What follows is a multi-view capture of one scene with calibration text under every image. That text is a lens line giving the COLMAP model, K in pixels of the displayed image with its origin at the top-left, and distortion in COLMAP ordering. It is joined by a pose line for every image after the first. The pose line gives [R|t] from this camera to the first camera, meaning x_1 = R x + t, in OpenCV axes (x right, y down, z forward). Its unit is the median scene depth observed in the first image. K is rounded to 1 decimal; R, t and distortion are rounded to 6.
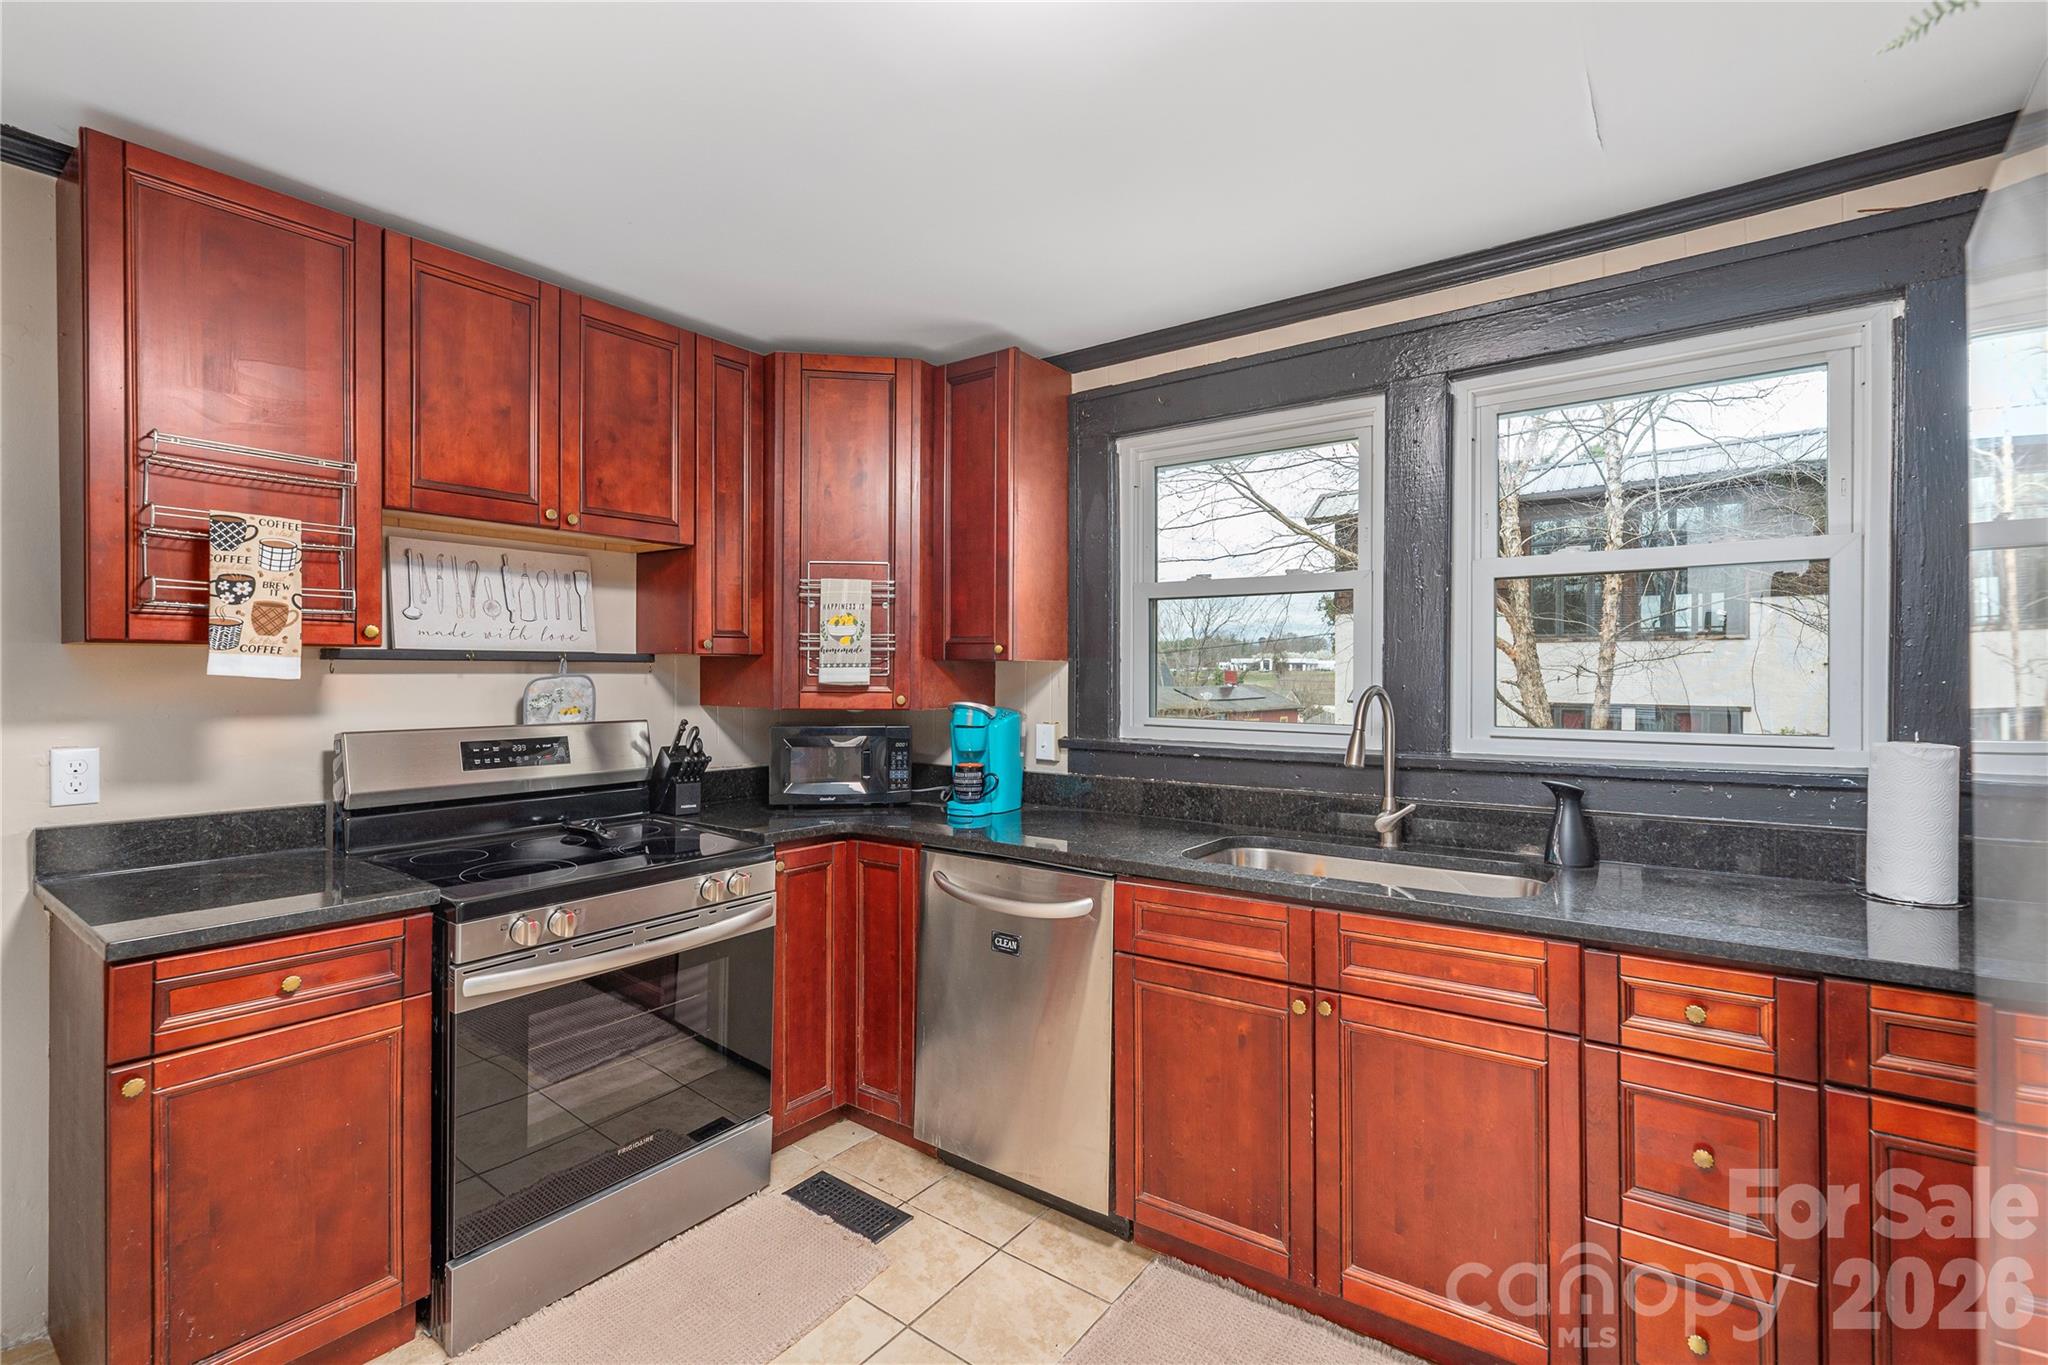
lens RADIAL K [[915.5, 0, 1024.0], [0, 915.5, 682.5], [0, 0, 1]] dist [-0.002554, 0.000311]
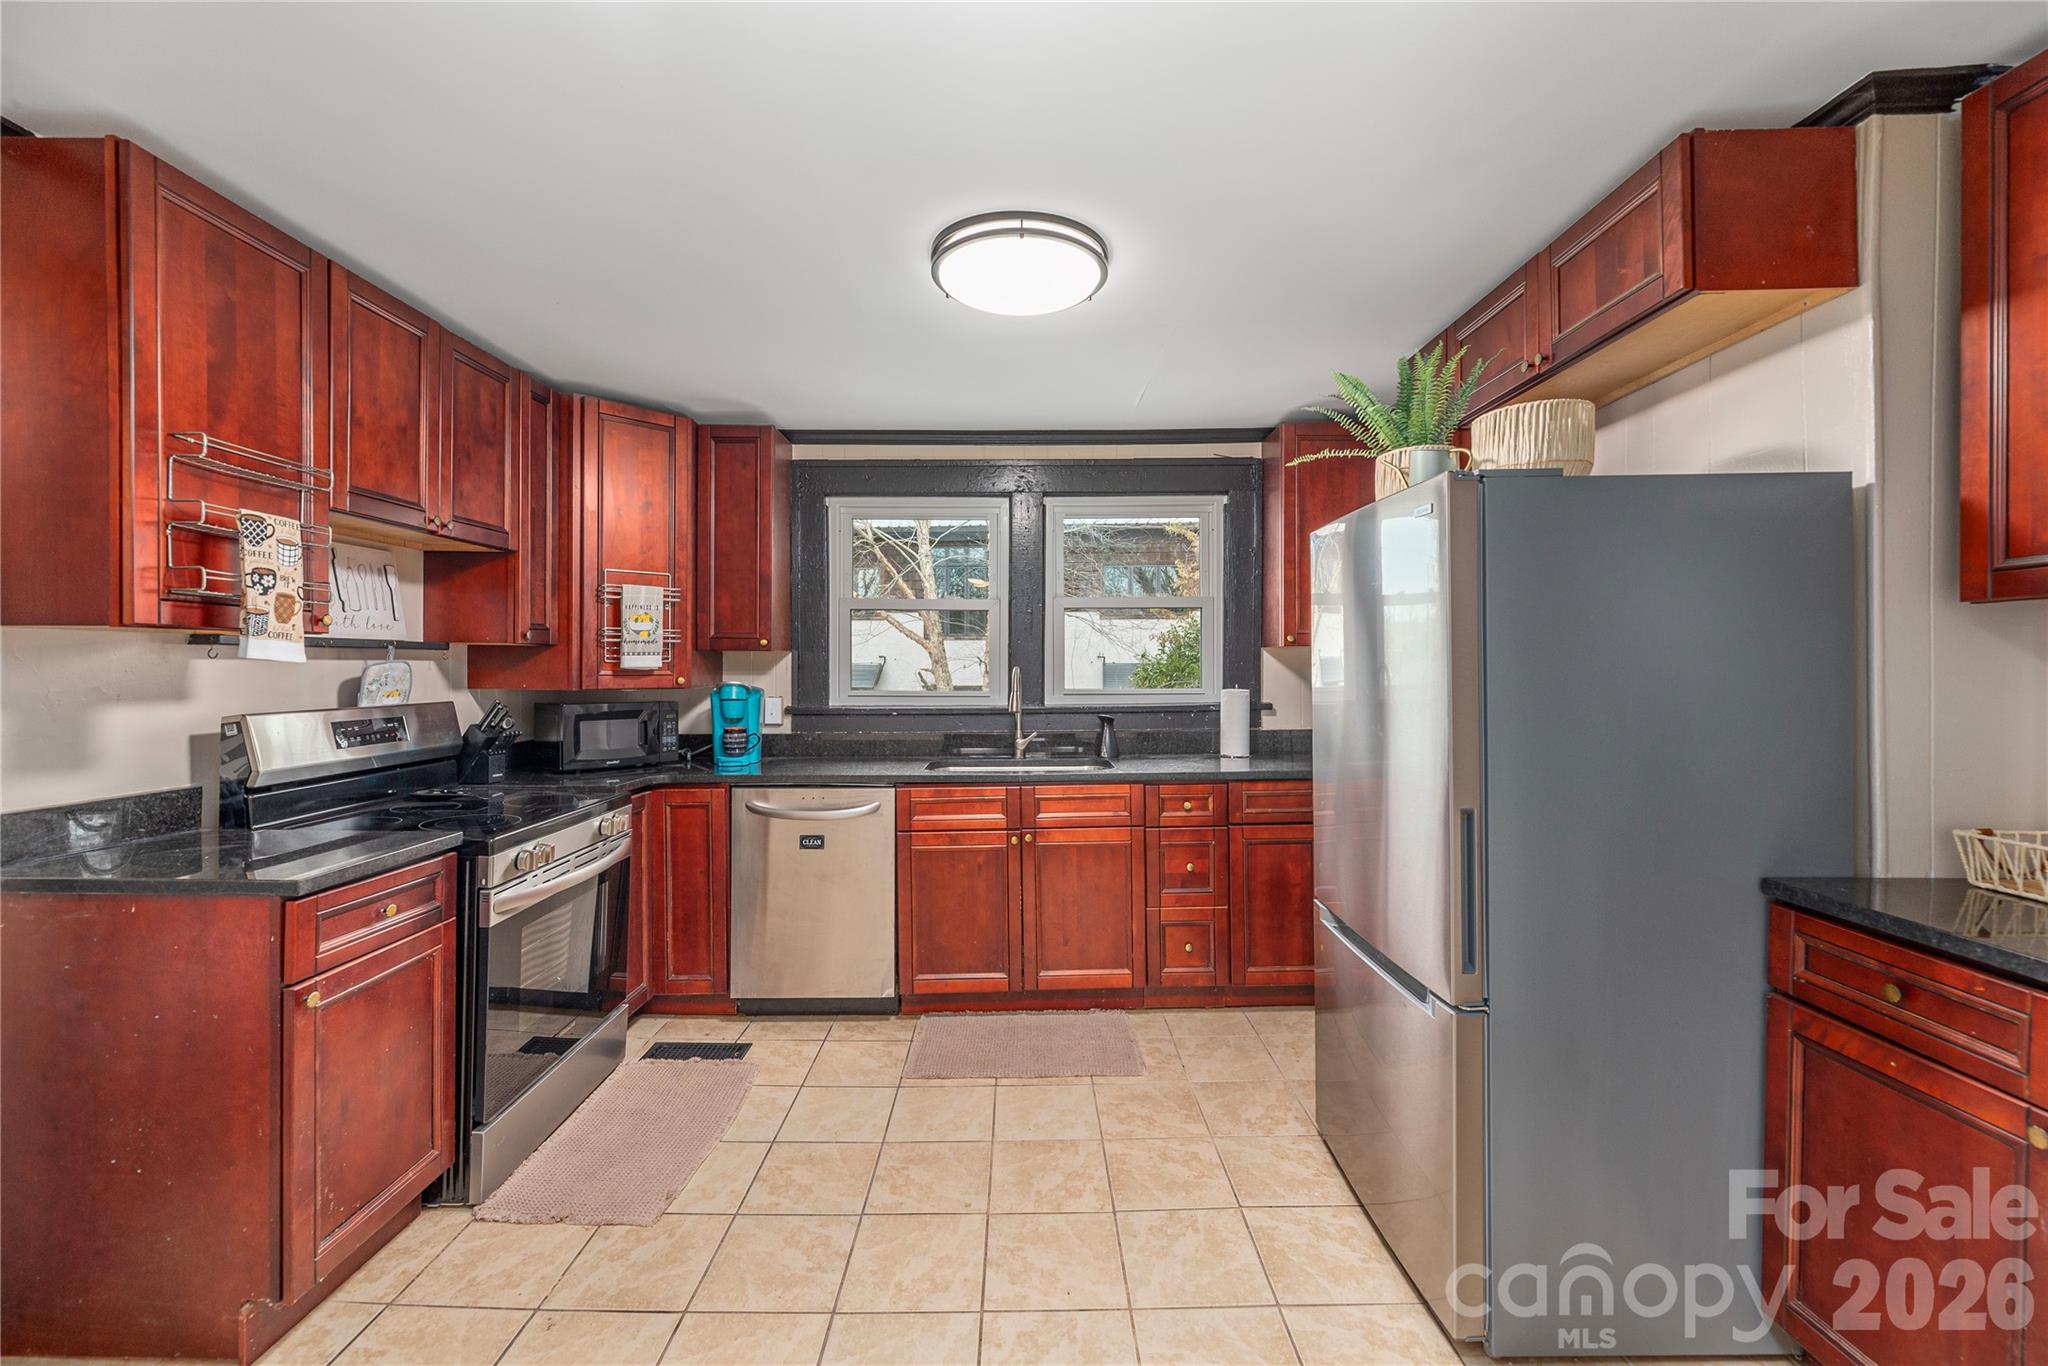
lens RADIAL K [[808.7, 0, 1027.6], [0, 808.7, 674.8], [0, 0, 1]] dist [0.000472, 0.000109]
pose [[0.801072, -0.010010, 0.598485, -0.494651], [0.008246, 0.999950, 0.005687, 0.009560], [-0.598512, 0.000380, 0.801114, -0.243507]]
